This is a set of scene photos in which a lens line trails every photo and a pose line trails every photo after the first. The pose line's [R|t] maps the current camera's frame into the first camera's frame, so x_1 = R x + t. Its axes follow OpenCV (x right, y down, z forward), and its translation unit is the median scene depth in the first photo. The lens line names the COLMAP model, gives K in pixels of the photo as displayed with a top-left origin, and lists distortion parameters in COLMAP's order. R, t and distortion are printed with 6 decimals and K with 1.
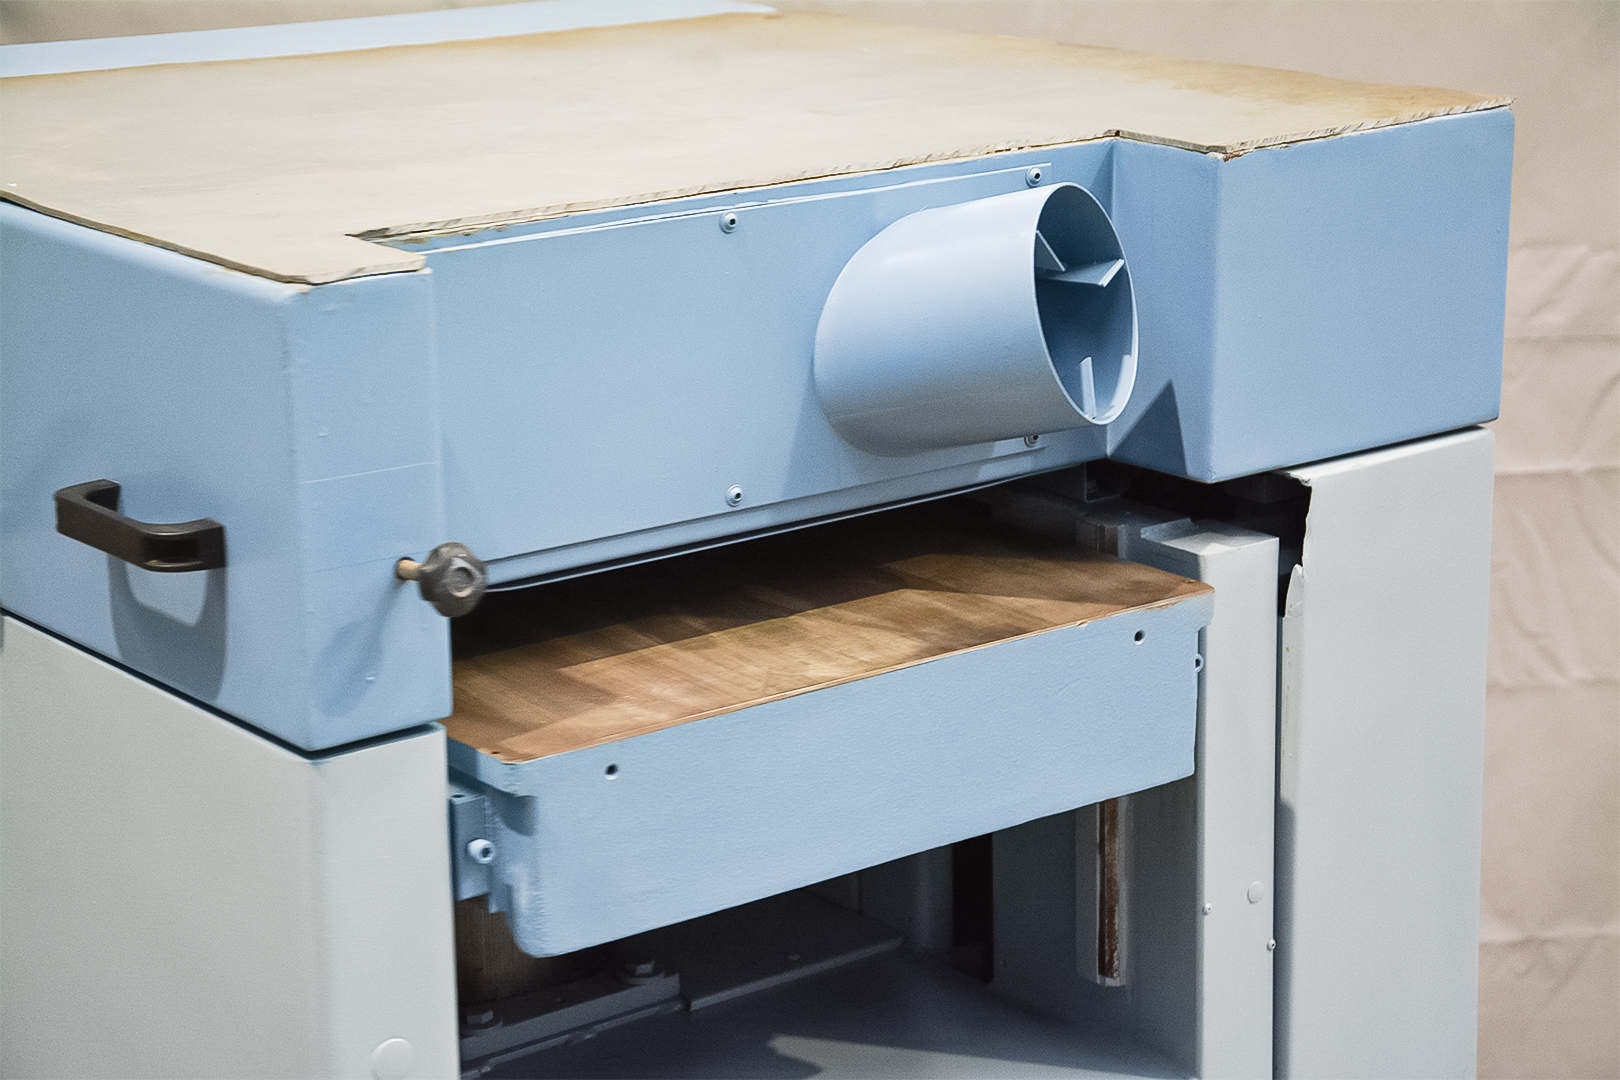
lens RADIAL K [[3535.0, 0, 810.0], [0, 3535.0, 540.0], [0, 0, 1]] dist [0.688224, 0.014067]
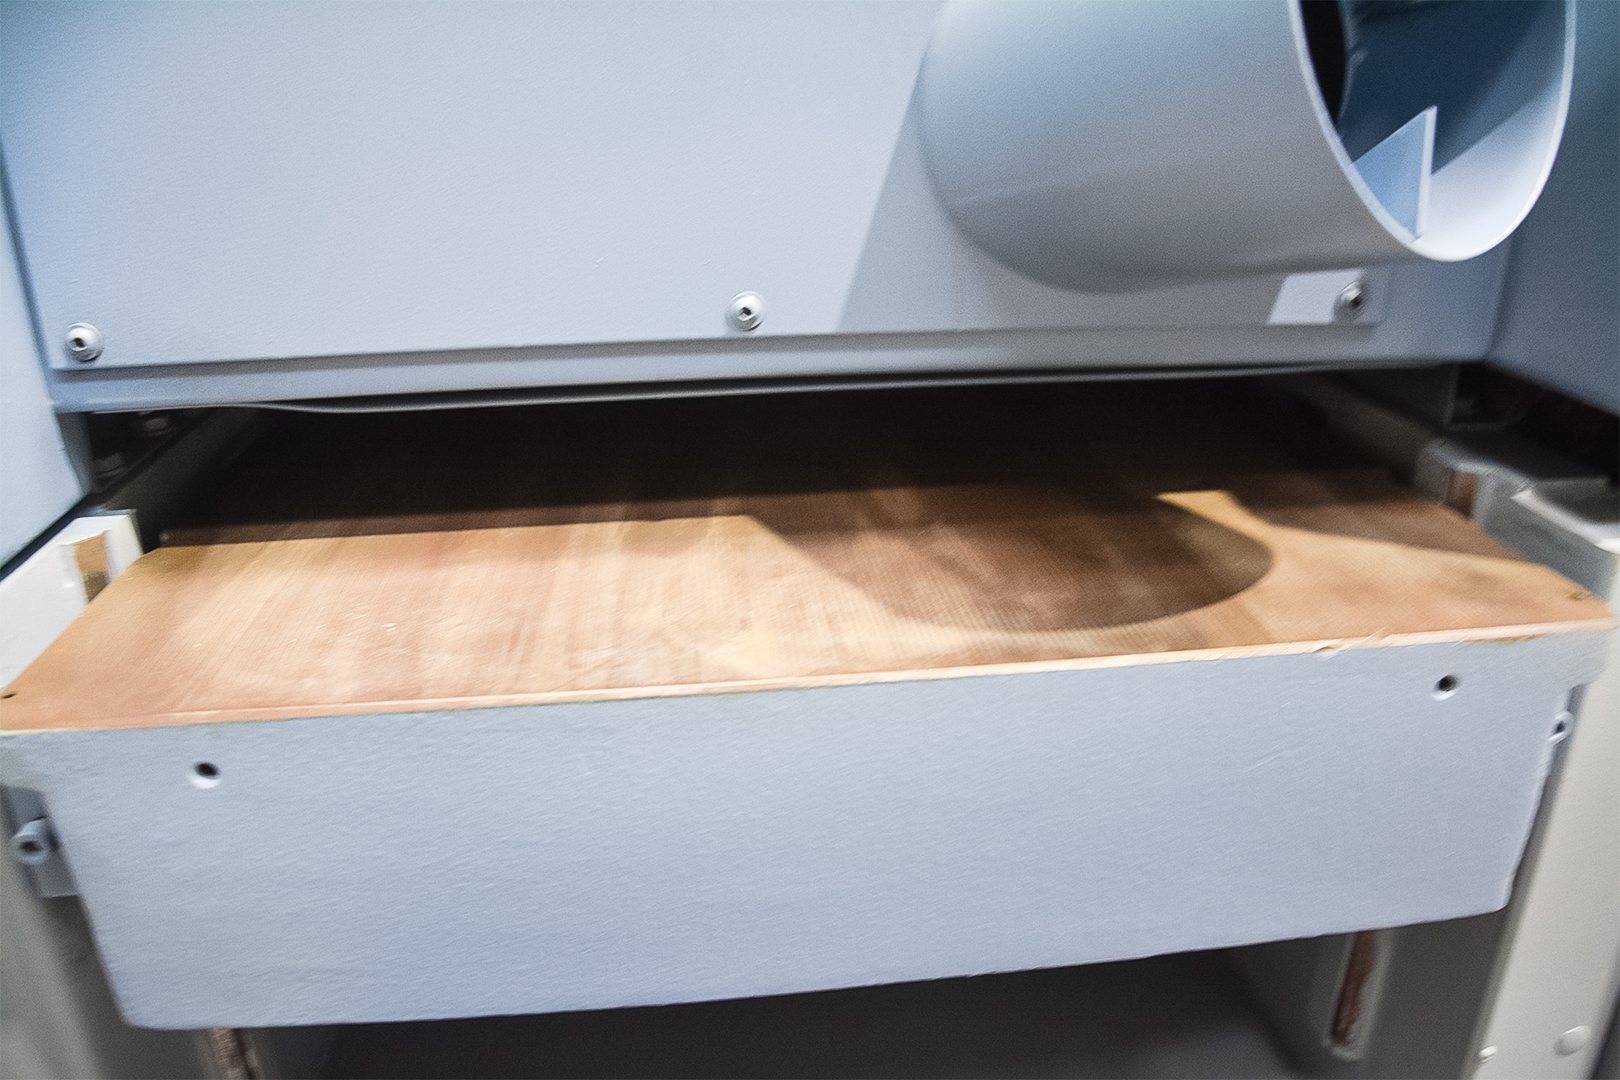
lens RADIAL K [[1241.0, 0, 809.5], [0, 1241.0, 565.2], [0, 0, 1]] dist [-0.171311, 0.108373]
pose [[0.863751, 0.201940, -0.461687, 0.086479], [-0.136380, 0.975679, 0.171611, -0.007509], [0.485114, -0.085265, 0.870284, 0.779961]]
